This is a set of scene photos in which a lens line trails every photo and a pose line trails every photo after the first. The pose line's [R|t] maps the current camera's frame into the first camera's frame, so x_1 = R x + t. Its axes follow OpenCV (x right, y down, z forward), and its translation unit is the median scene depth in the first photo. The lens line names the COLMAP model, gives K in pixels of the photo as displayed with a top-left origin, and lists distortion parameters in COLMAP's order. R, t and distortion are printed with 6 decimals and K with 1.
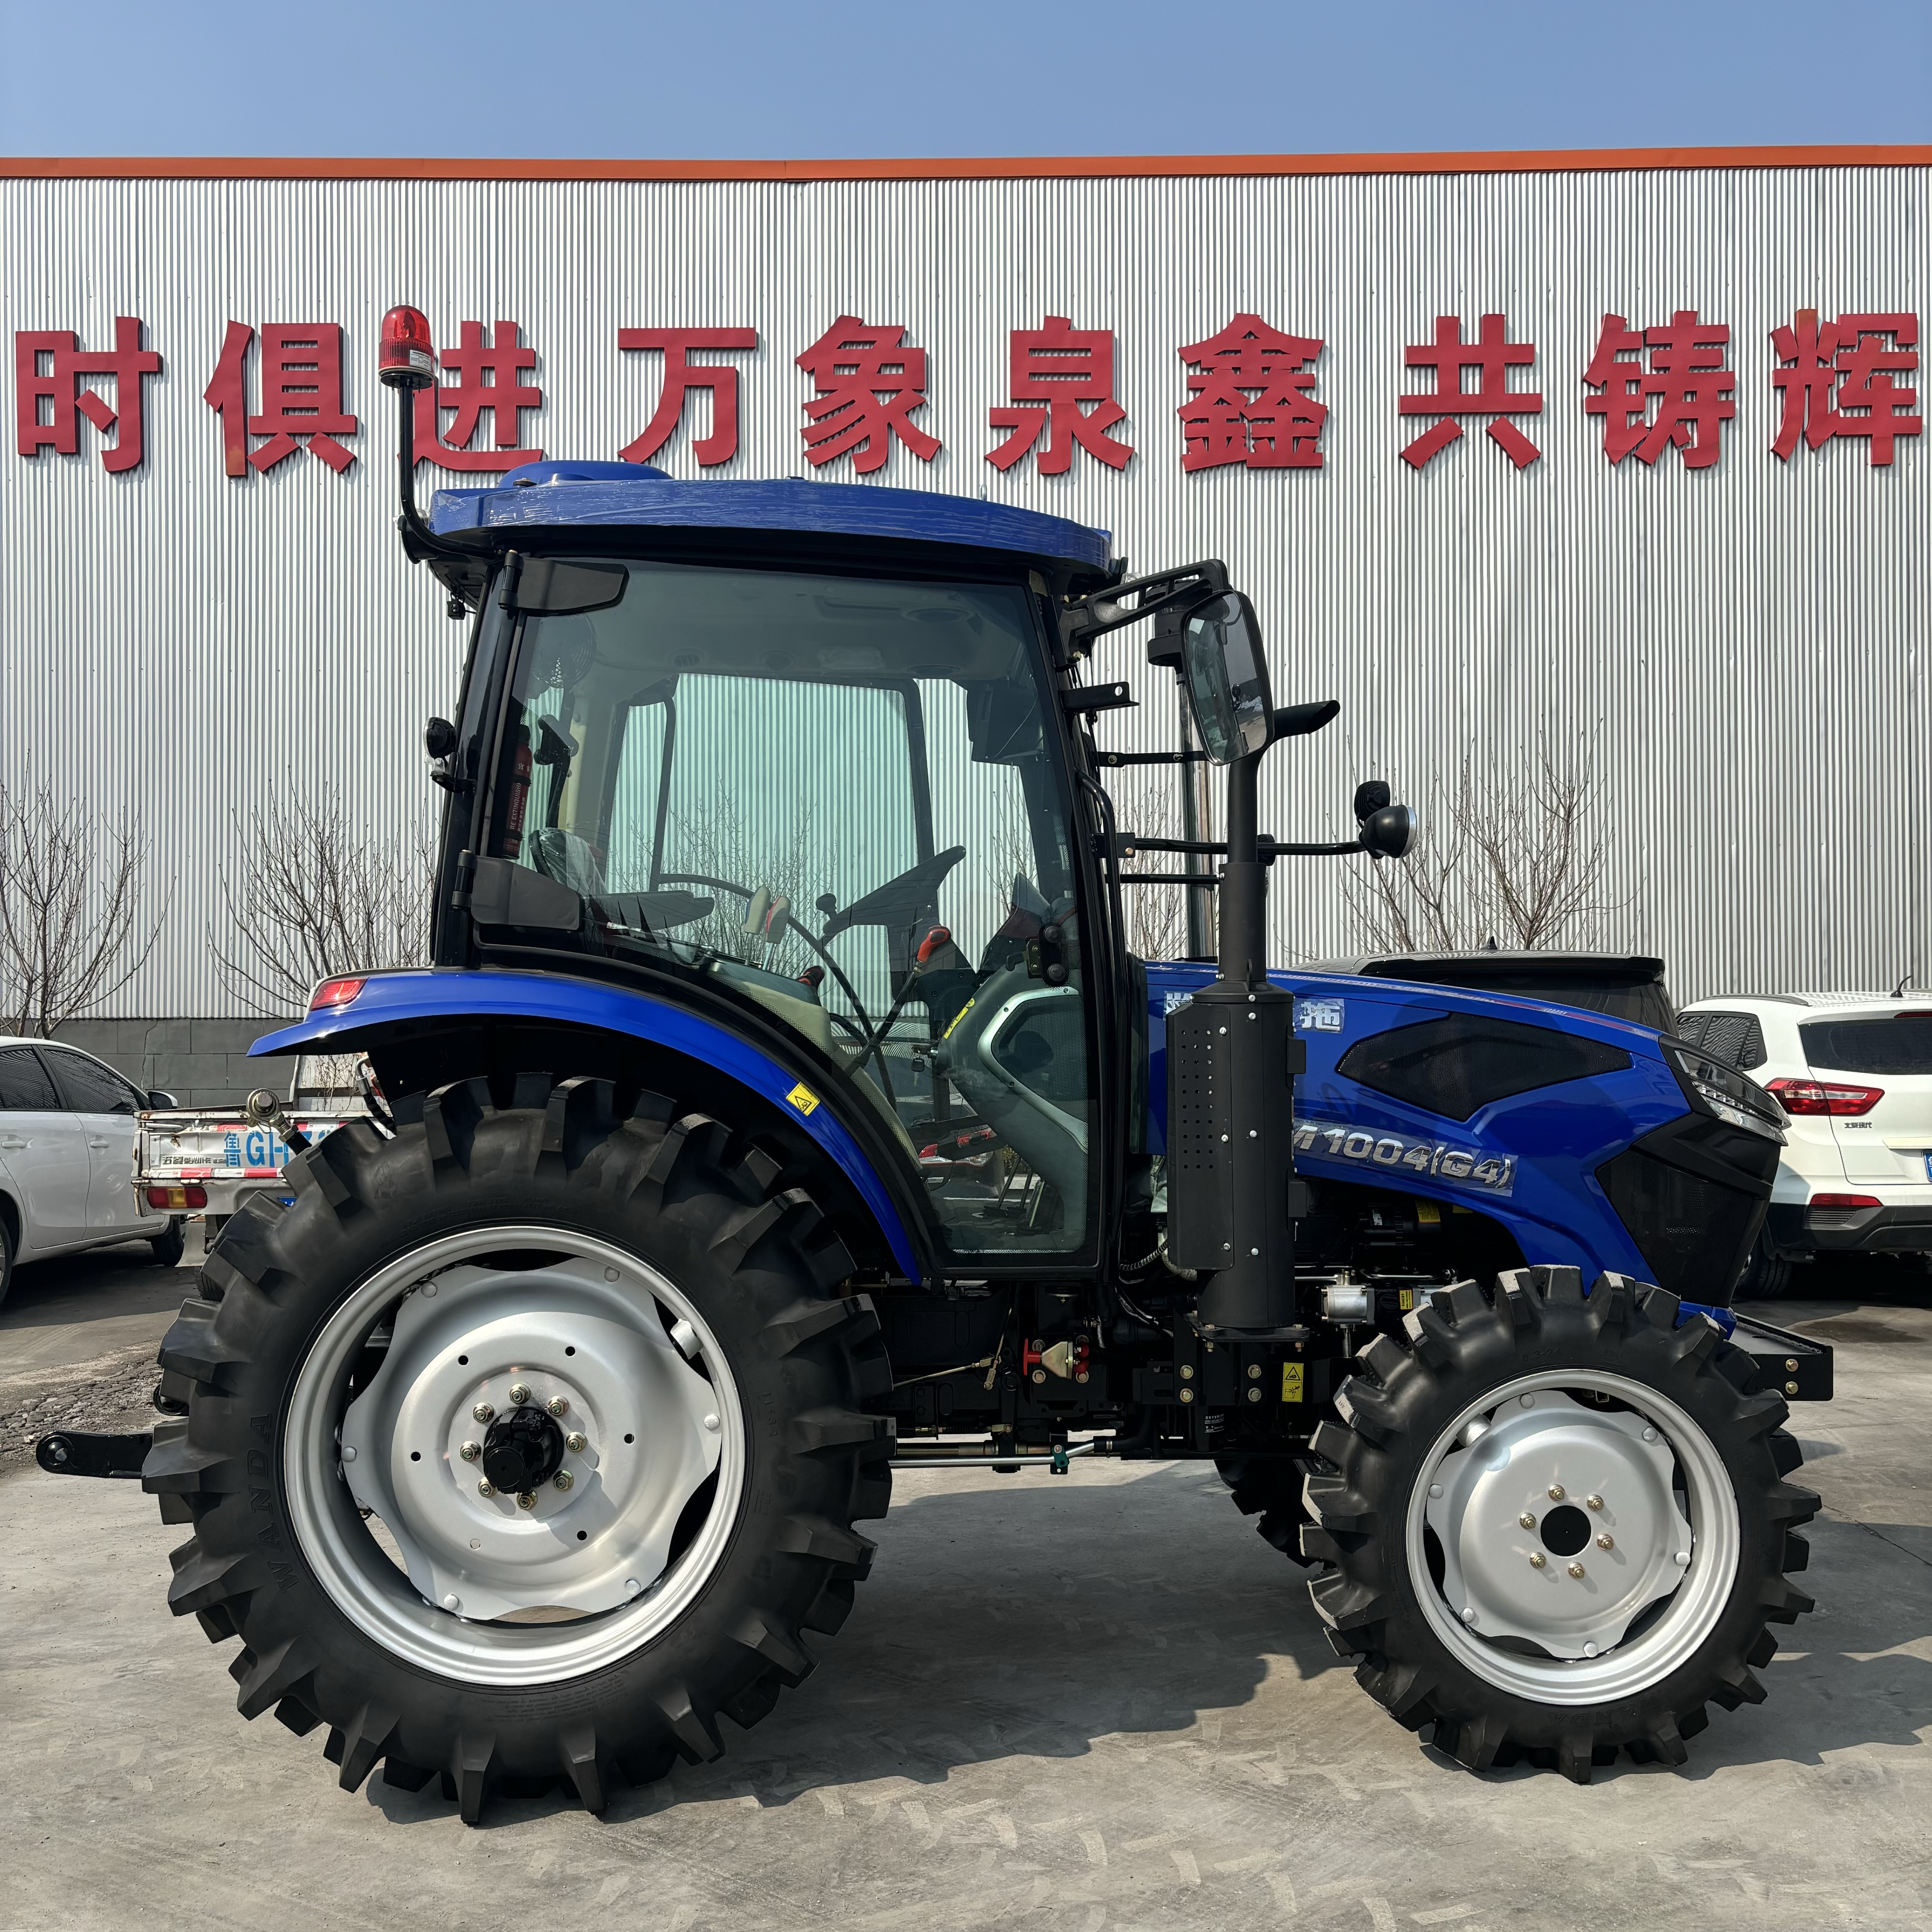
lens RADIAL K [[1958.5, 0, 987.1], [0, 1958.5, 963.9], [0, 0, 1]] dist [0.022505, 0.020754]
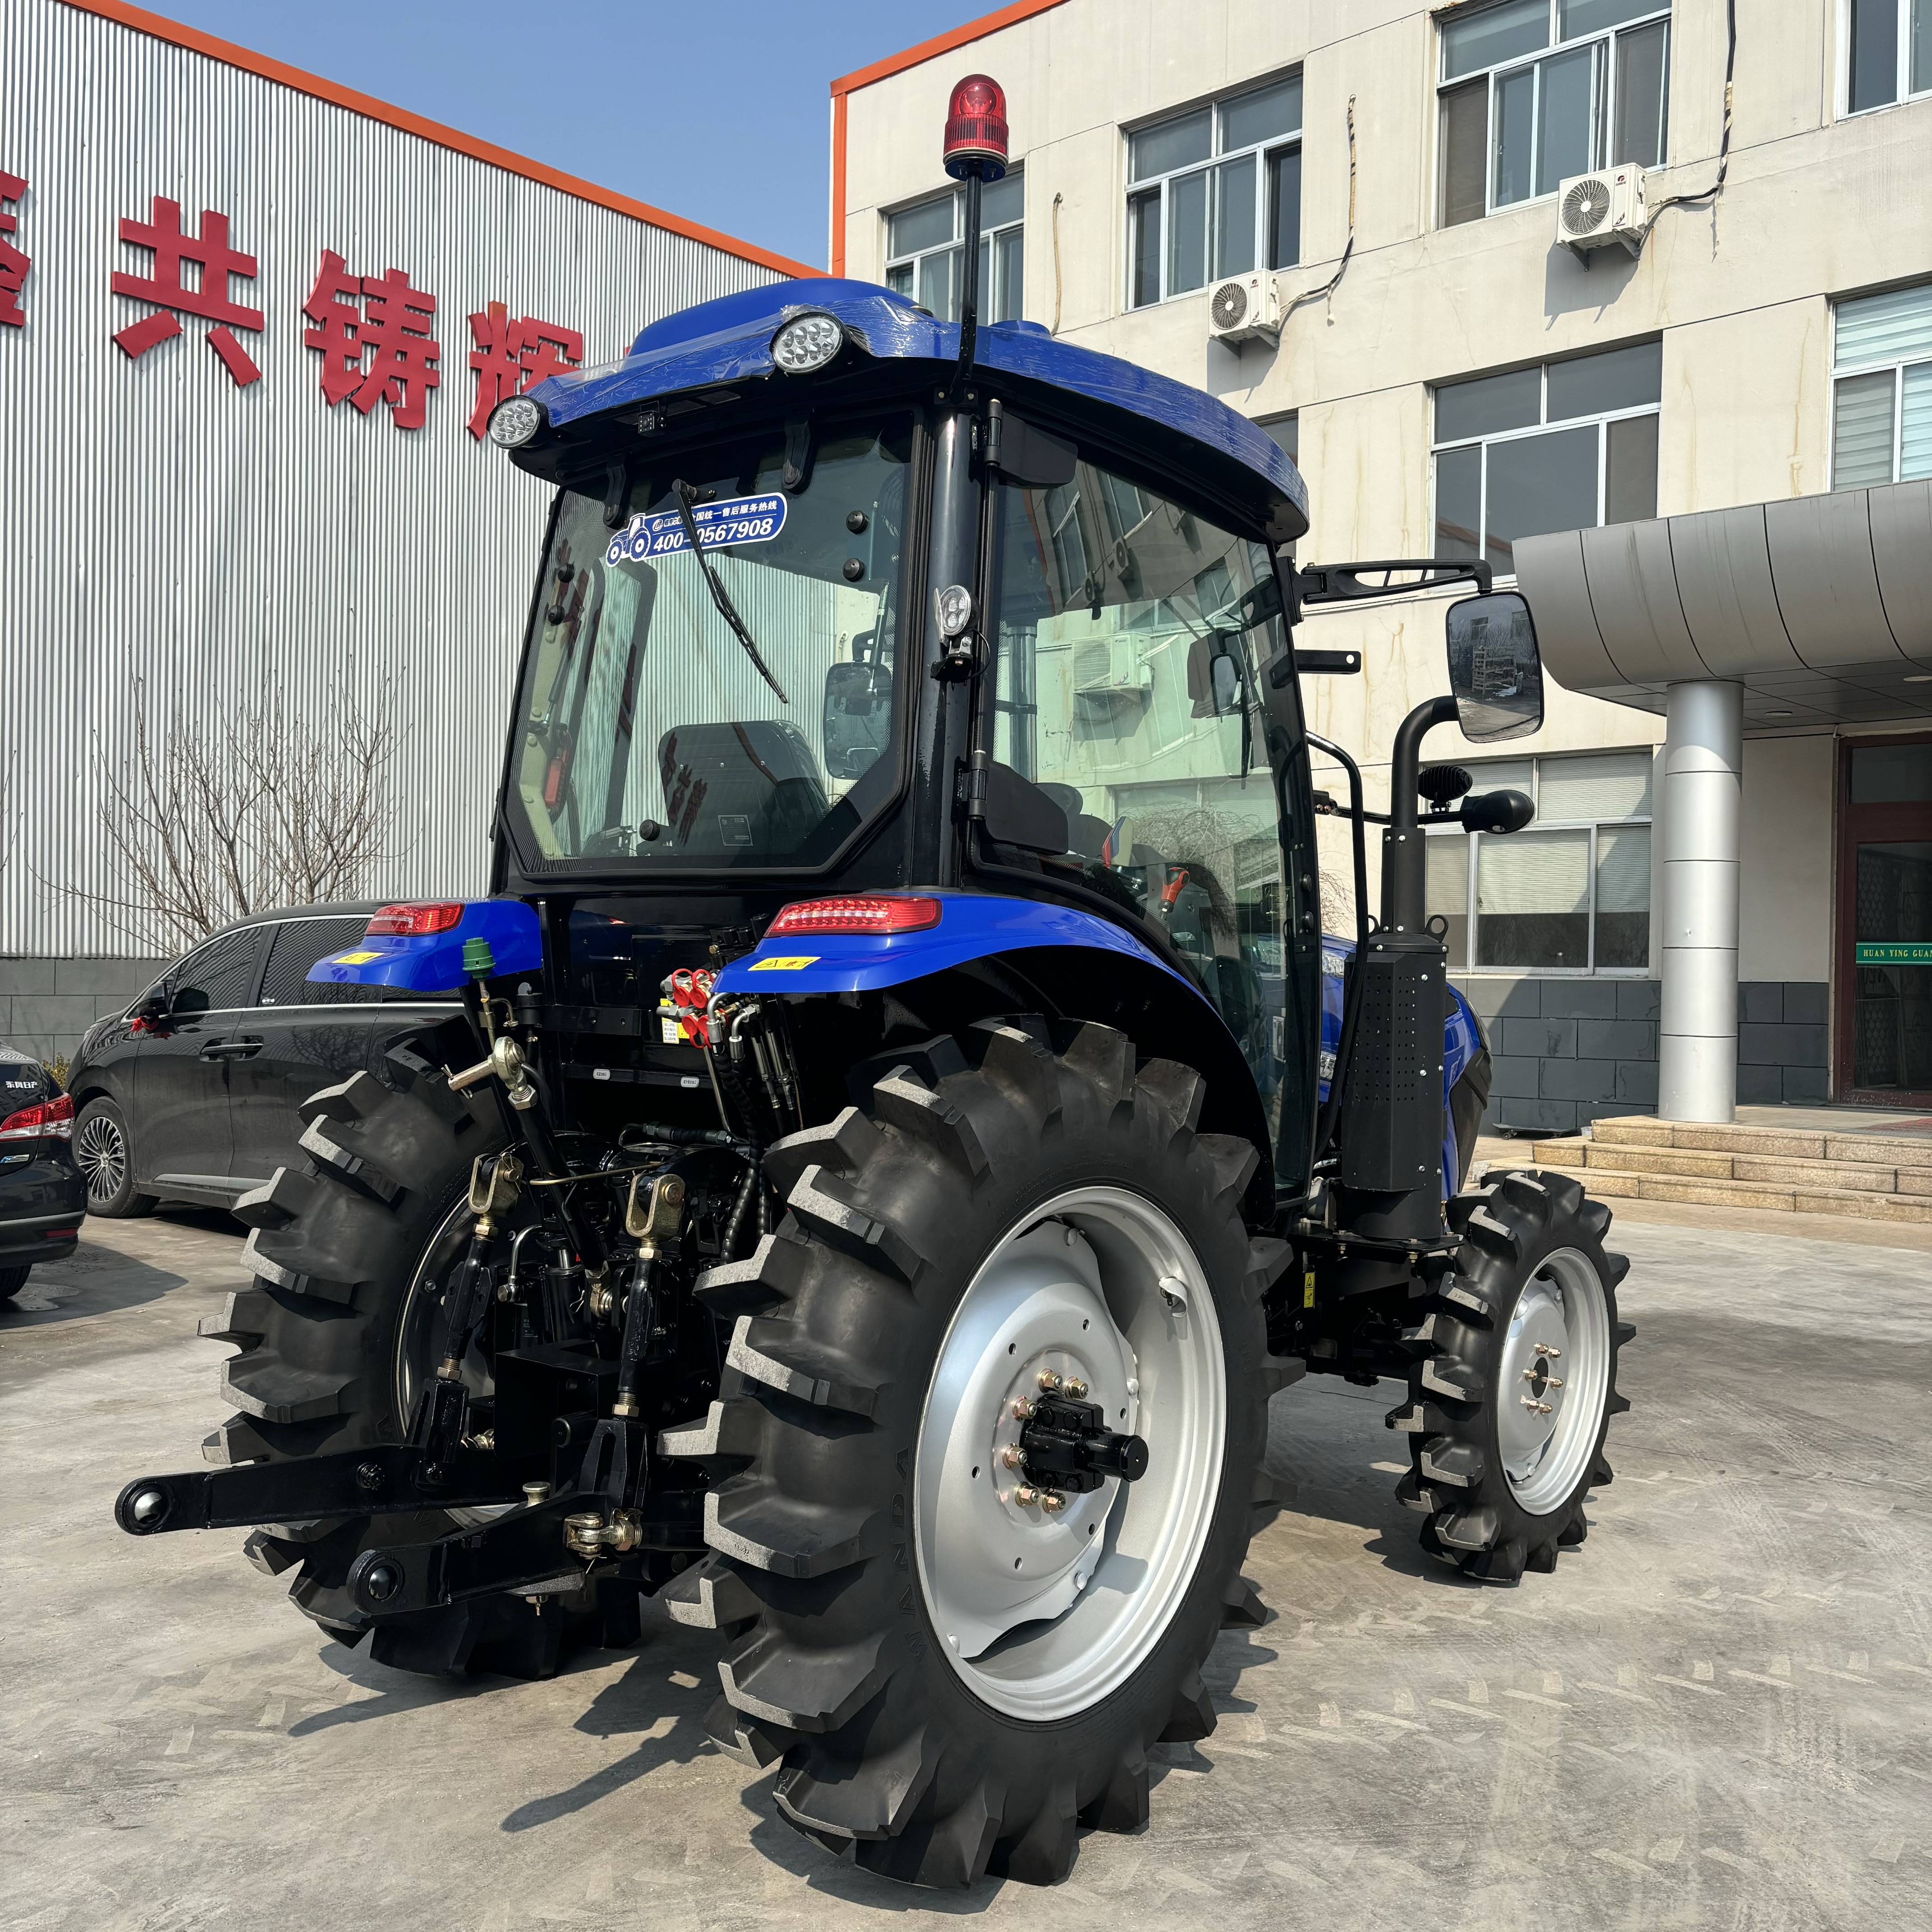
lens RADIAL K [[1940.2, 0, 966.0], [0, 1940.2, 966.0], [0, 0, 1]] dist [0.048181, -0.021351]
pose [[0.668342, 0.017167, 0.743656, -0.193111], [-0.036607, 0.999281, 0.009831, 0.005897], [-0.742953, -0.033794, 0.668490, 0.097331]]
